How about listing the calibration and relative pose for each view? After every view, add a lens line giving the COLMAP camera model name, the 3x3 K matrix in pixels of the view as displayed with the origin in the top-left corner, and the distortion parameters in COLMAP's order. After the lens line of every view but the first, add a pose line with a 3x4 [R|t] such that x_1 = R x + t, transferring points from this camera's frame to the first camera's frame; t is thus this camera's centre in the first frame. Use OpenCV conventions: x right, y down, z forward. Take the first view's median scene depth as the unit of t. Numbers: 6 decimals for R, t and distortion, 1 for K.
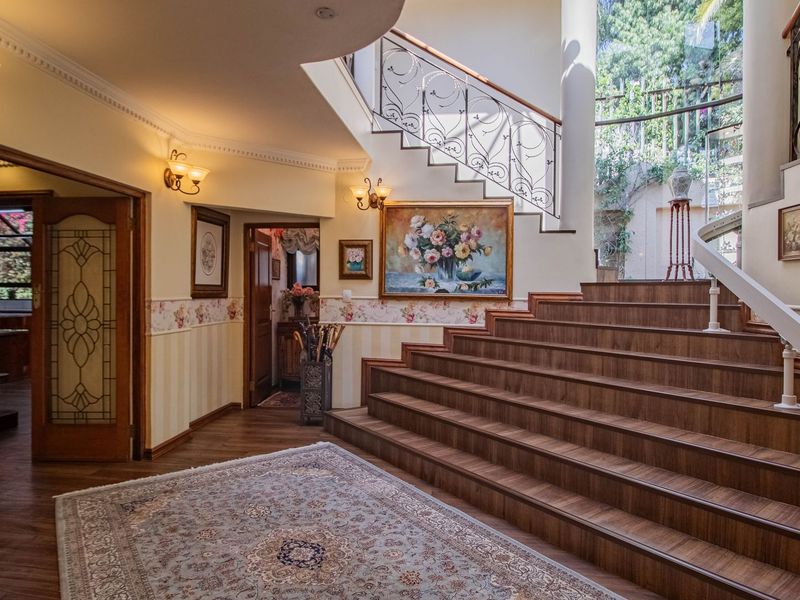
lens RADIAL K [[487.3, 0, 418.2], [0, 487.3, 296.7], [0, 0, 1]] dist [-0.001418, -0.002577]
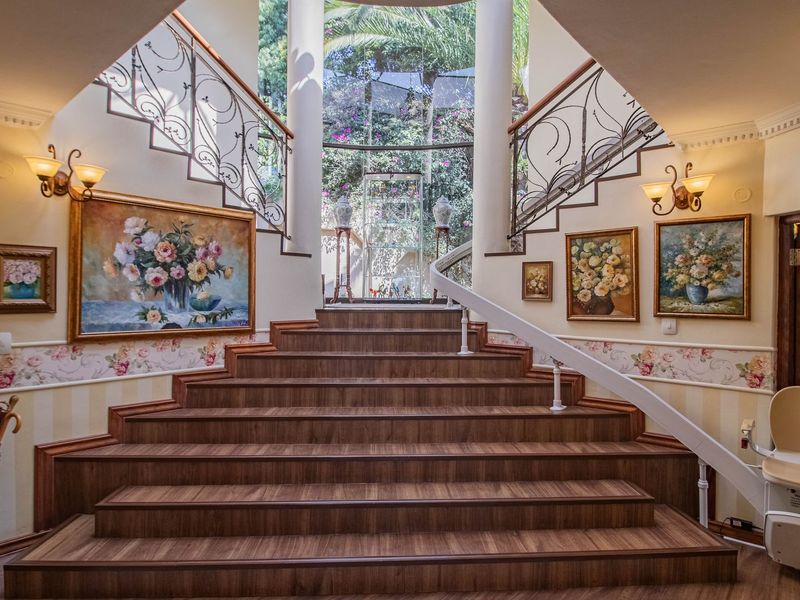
lens RADIAL K [[487.3, 0, 401.4], [0, 487.3, 294.1], [0, 0, 1]] dist [-0.001418, -0.002577]
pose [[0.574415, -0.005056, 0.818548, -0.348210], [0.005202, 0.999983, 0.002526, -0.058767], [-0.818547, 0.002807, 0.574432, 0.304114]]
